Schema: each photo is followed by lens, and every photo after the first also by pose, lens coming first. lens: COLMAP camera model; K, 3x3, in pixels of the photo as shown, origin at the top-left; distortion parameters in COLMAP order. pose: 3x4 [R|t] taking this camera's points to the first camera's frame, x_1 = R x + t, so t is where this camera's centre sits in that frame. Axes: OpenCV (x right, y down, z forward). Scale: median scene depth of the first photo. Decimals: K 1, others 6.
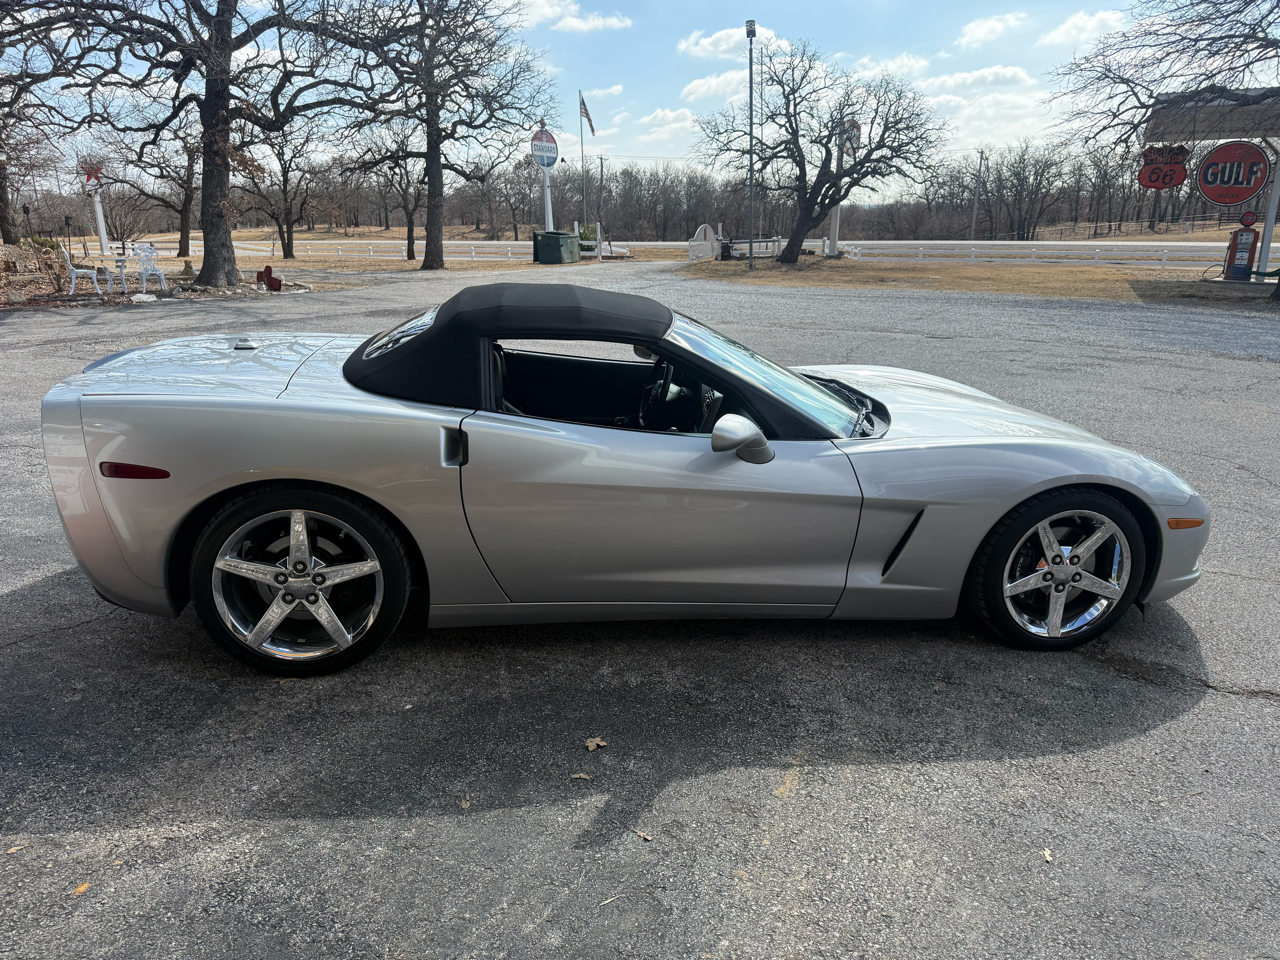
lens RADIAL K [[918.8, 0, 640.0], [0, 918.8, 480.0], [0, 0, 1]] dist [0.082955, -0.131001]
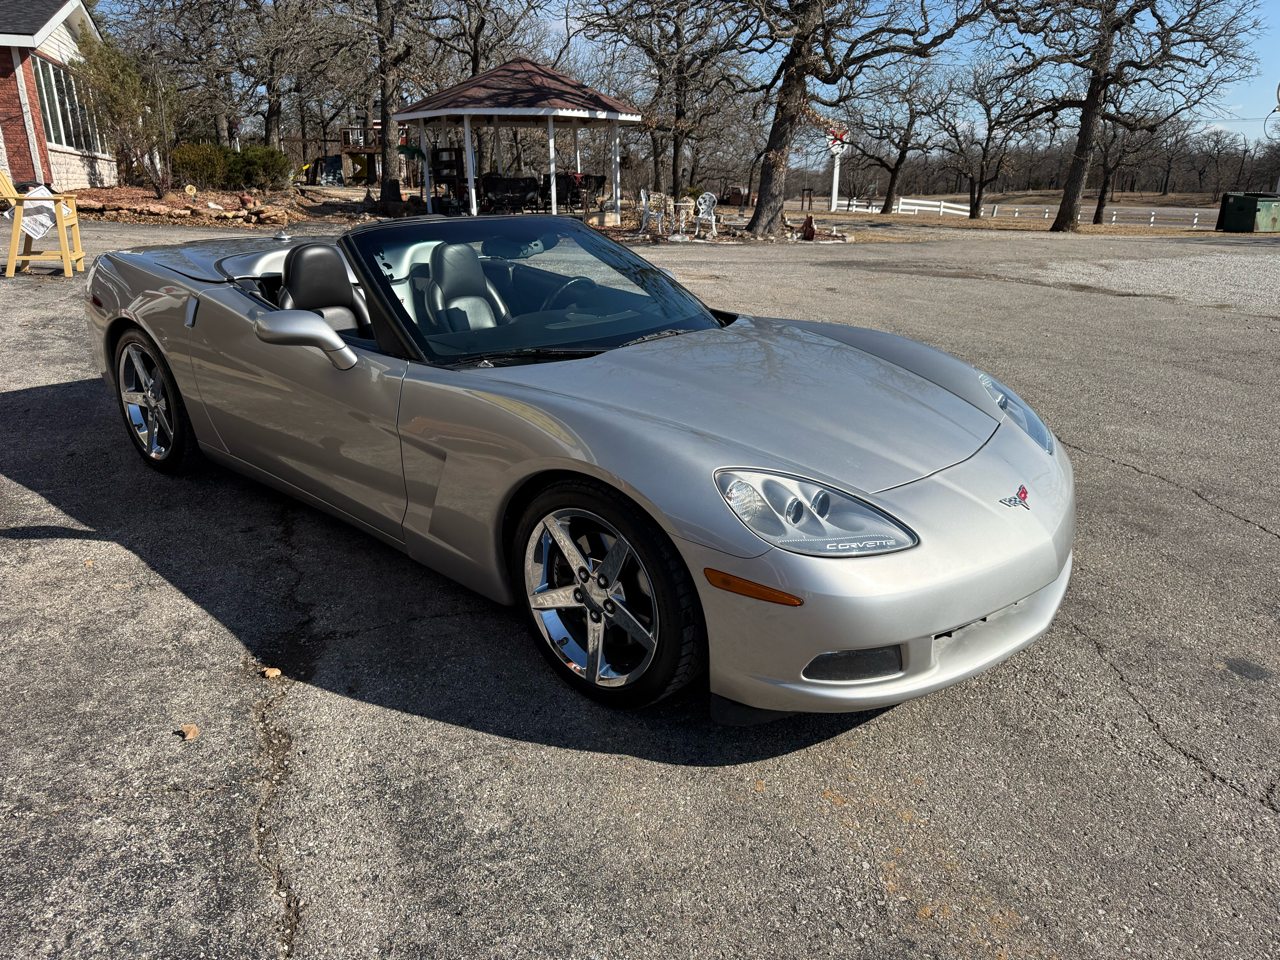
lens RADIAL K [[929.0, 0, 633.0], [0, 929.0, 488.8], [0, 0, 1]] dist [0.010026, -0.007984]
pose [[0.721905, 0.228908, -0.653035, 0.125691], [-0.199283, 0.972494, 0.120588, -0.009976], [0.662676, 0.043086, 0.747666, 0.056234]]
